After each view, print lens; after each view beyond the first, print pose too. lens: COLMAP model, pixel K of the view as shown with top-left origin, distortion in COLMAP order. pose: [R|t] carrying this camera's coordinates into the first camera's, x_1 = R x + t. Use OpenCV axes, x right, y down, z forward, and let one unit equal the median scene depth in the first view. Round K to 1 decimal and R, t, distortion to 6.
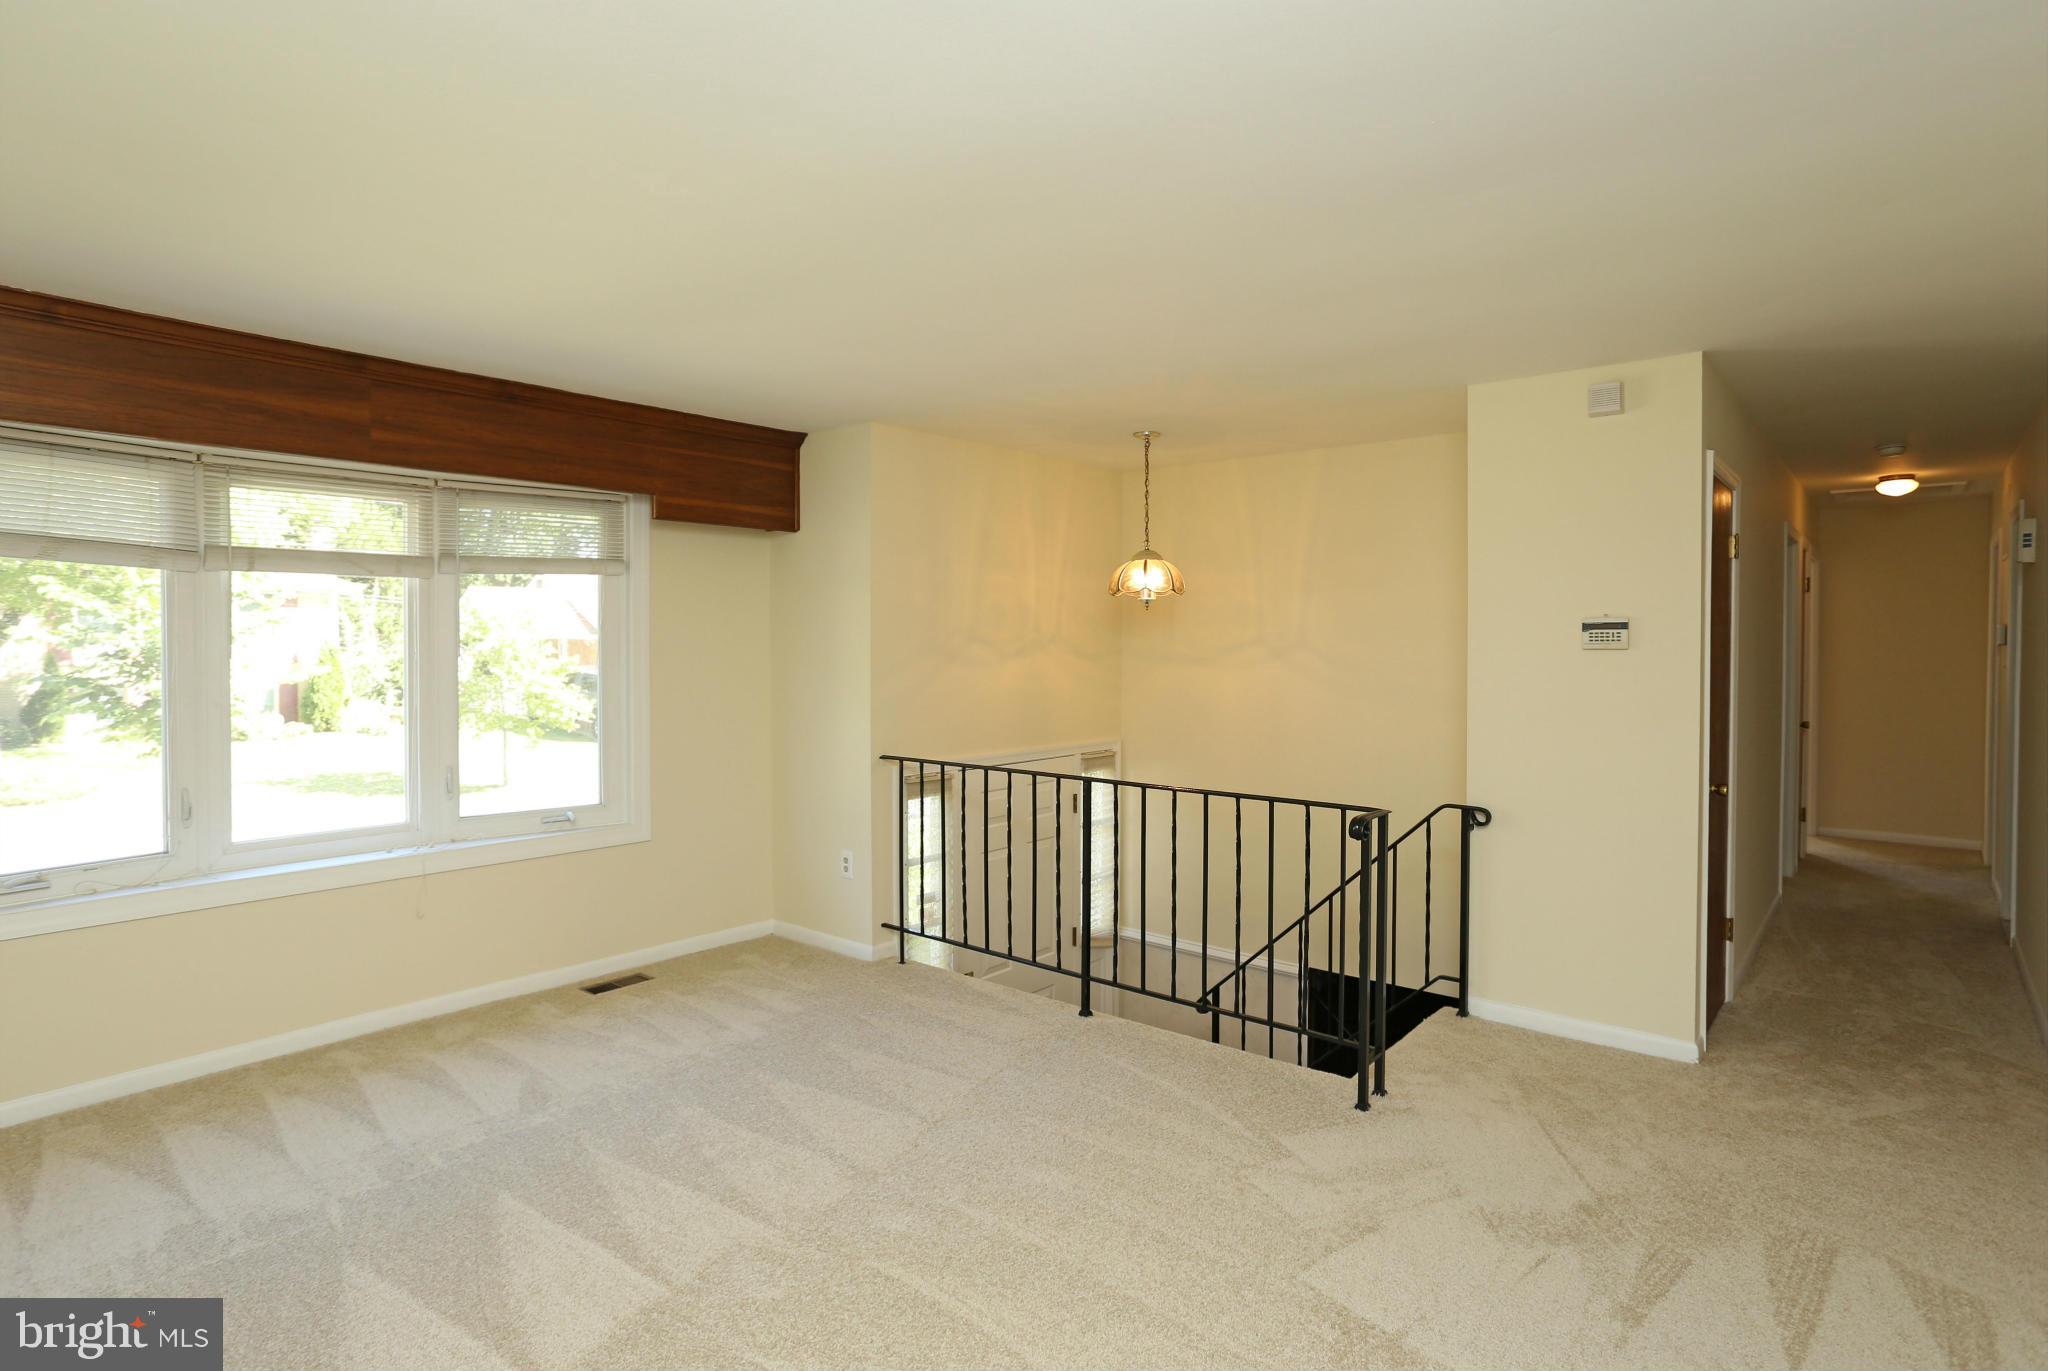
lens RADIAL K [[1041.1, 0, 1015.8], [0, 1041.1, 675.7], [0, 0, 1]] dist [-0.082575, 0.049156]
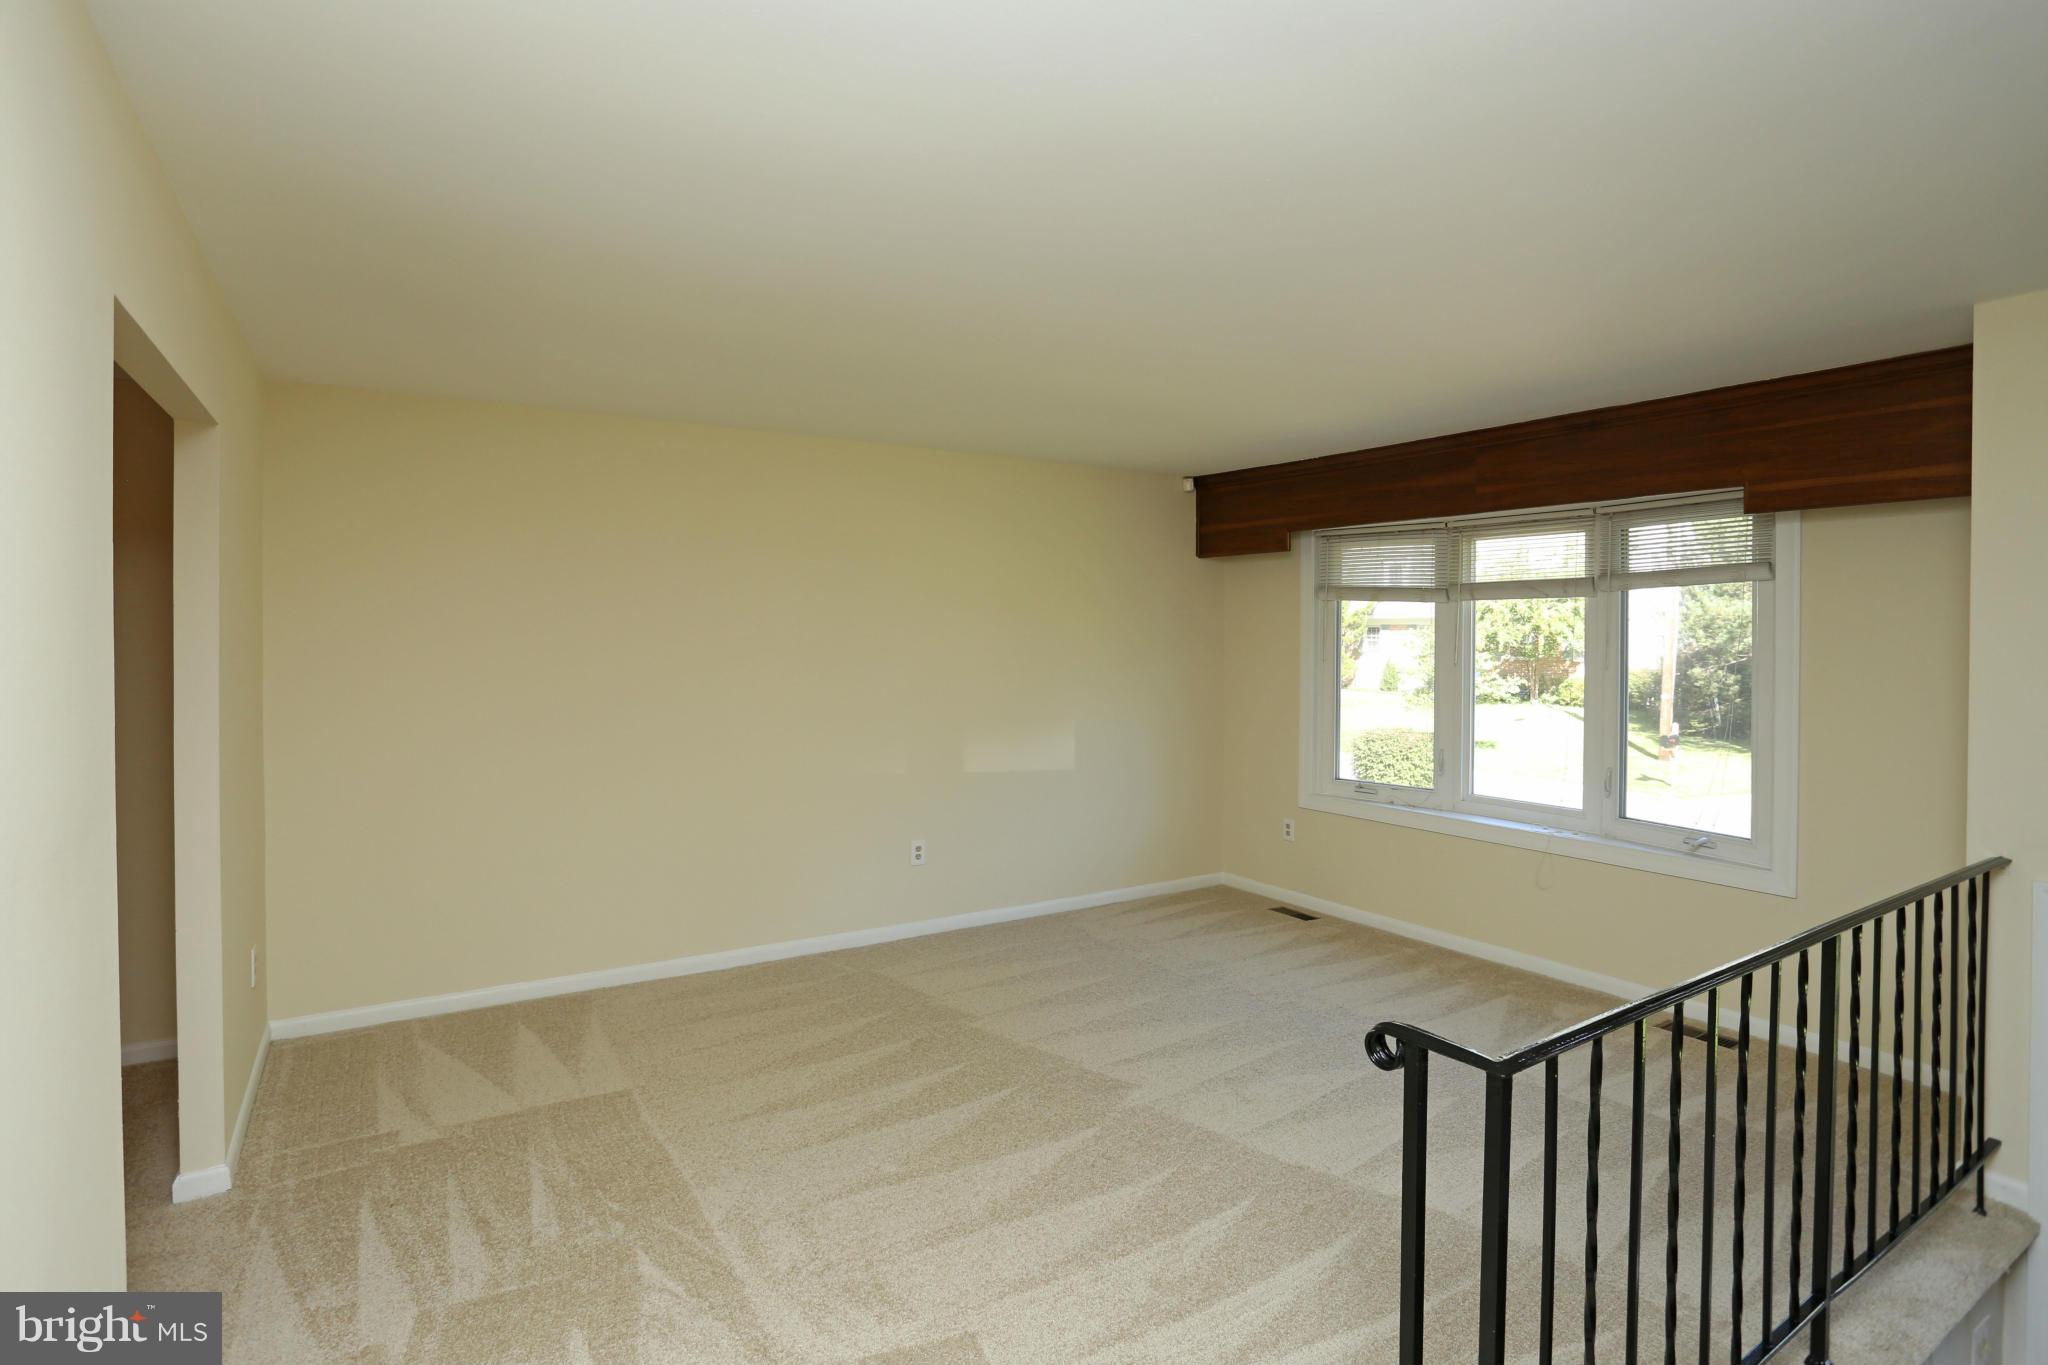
lens RADIAL K [[1041.1, 0, 1015.8], [0, 1041.1, 672.7], [0, 0, 1]] dist [-0.082575, 0.049156]
pose [[-0.290771, 0.023162, -0.956512, 0.713452], [-0.046568, 0.998180, 0.038327, -0.026370], [0.955659, 0.055687, -0.289163, 0.748612]]
